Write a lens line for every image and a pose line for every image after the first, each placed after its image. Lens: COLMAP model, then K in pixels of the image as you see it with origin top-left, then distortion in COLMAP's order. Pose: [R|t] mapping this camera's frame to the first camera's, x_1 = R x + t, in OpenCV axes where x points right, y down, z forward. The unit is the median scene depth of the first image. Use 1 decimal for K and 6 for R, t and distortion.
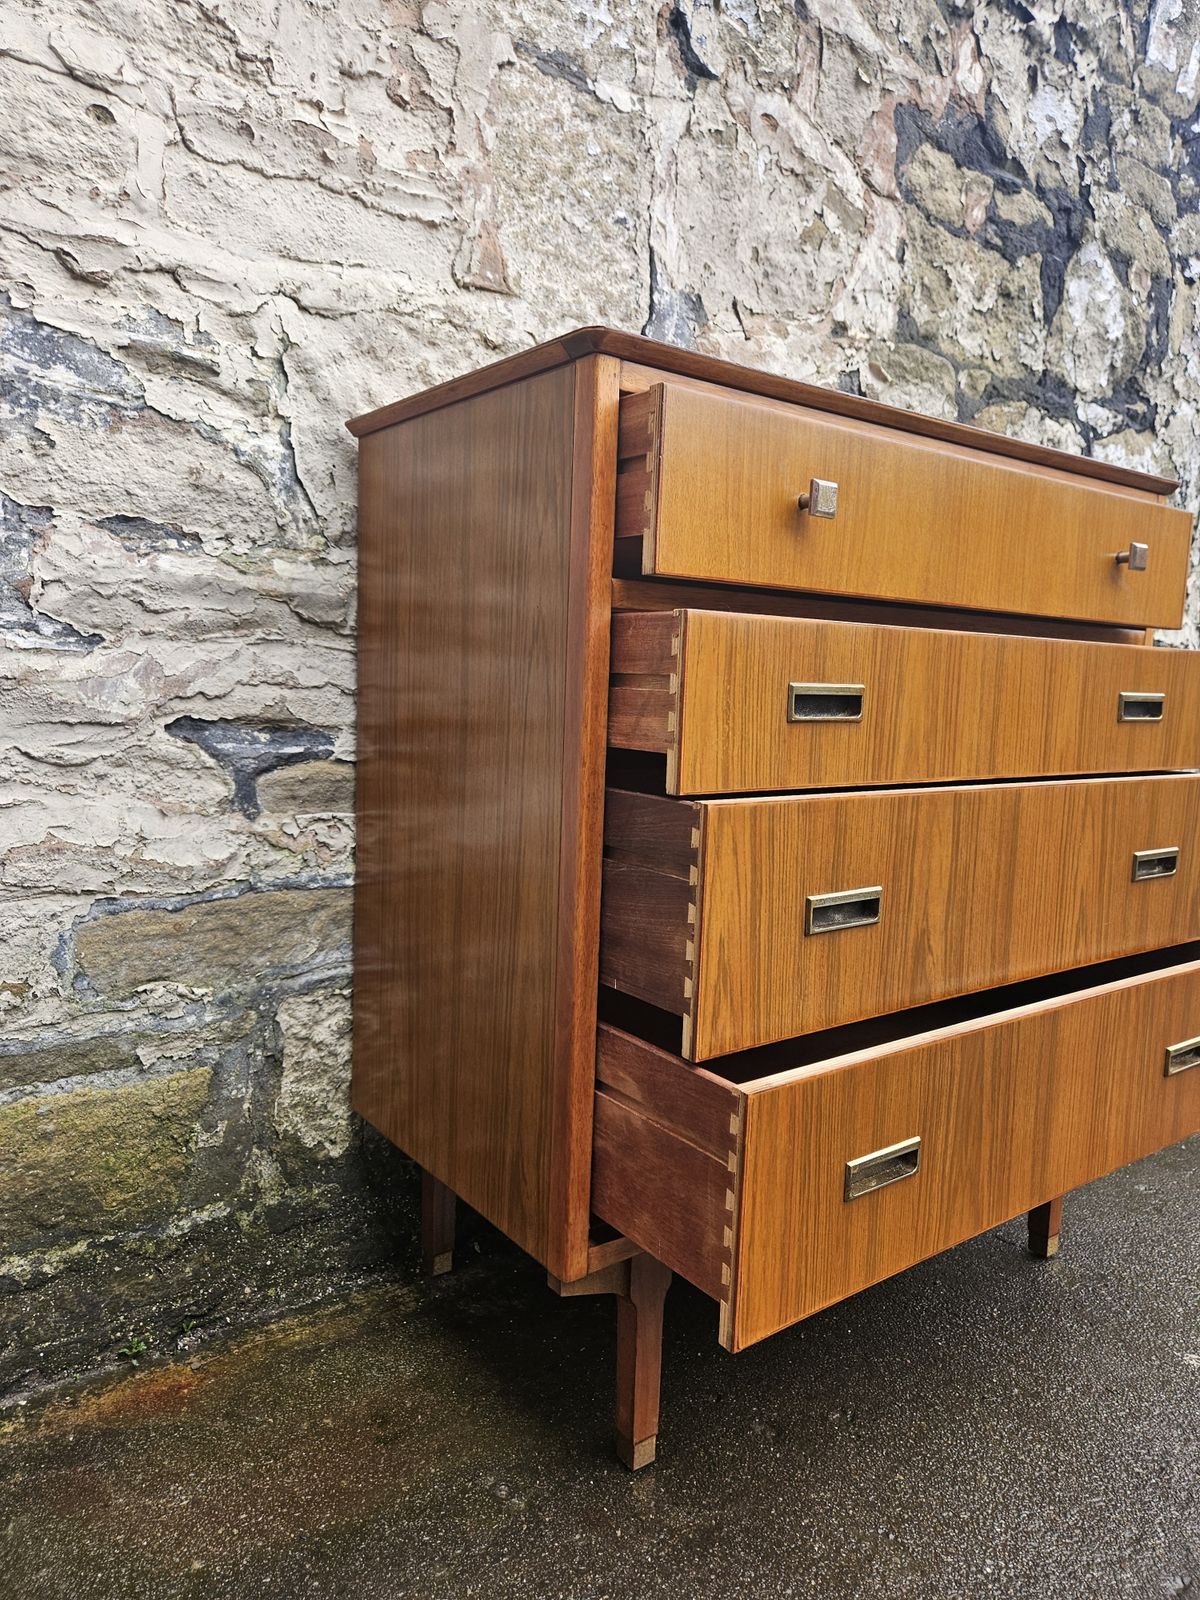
lens RADIAL K [[1088.0, 0, 601.5], [0, 1088.0, 800.0], [0, 0, 1]] dist [0.054525, -0.050448]
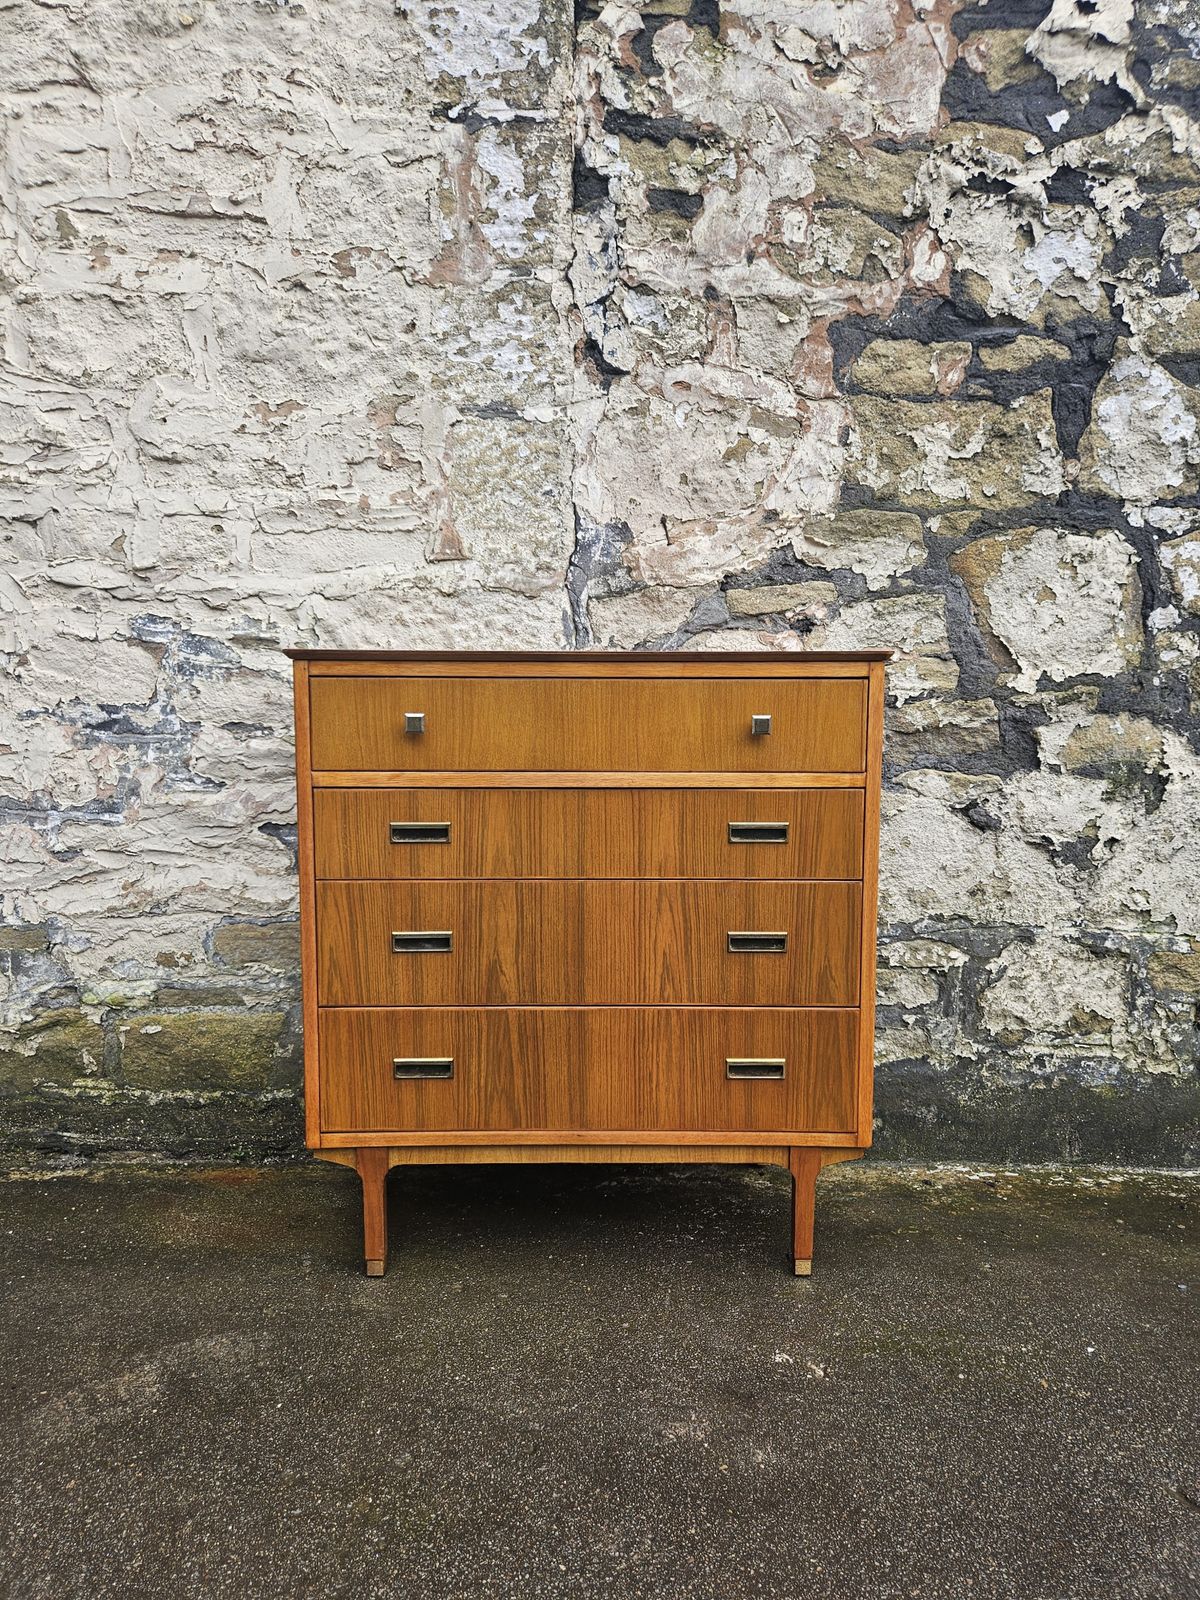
lens RADIAL K [[1088.0, 0, 606.4], [0, 1088.0, 799.8], [0, 0, 1]] dist [0.054525, -0.050448]
pose [[0.809032, 0.027845, -0.587105, 0.964839], [-0.038949, 0.999221, -0.006281, -0.102307], [0.586473, 0.027949, 0.809486, -0.144386]]
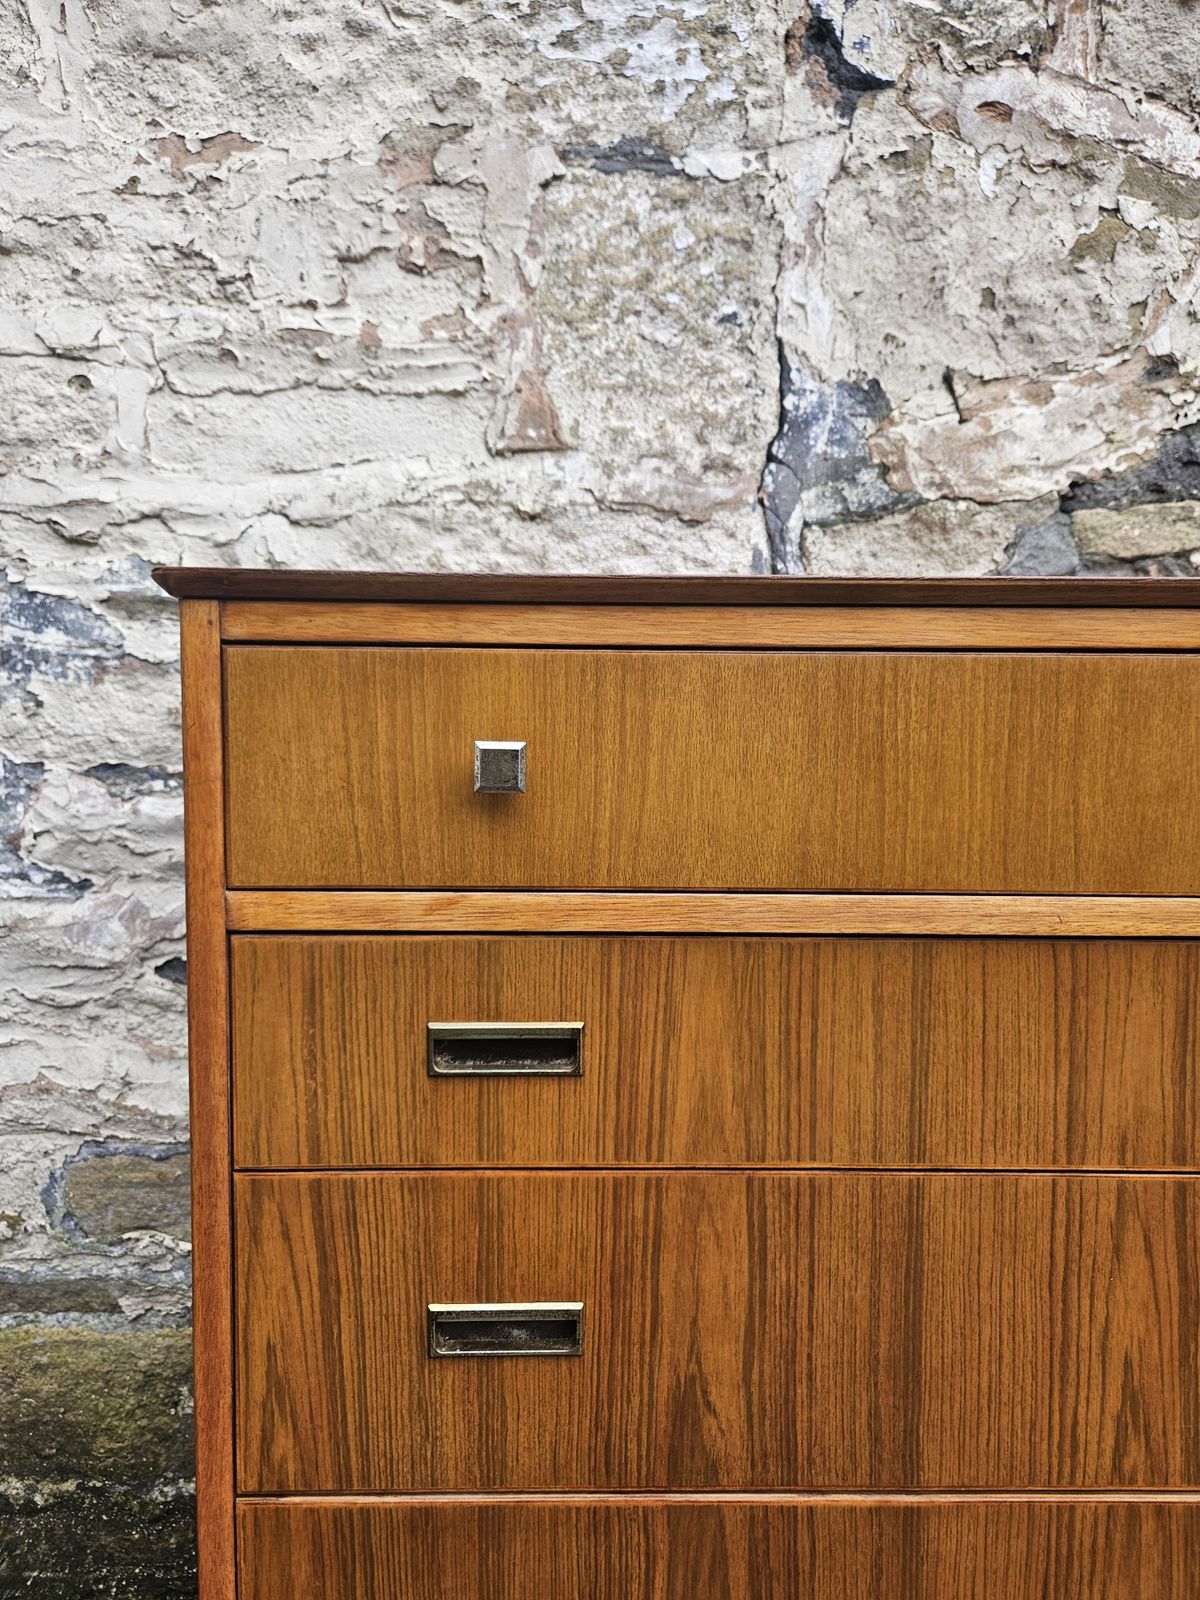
lens RADIAL K [[1088.0, 0, 604.0], [0, 1088.0, 807.7], [0, 0, 1]] dist [0.054525, -0.050448]
pose [[0.808906, 0.011828, -0.587818, 0.400252], [-0.044756, 0.998135, -0.041506, -0.150793], [0.586231, 0.059883, 0.807927, 0.351635]]
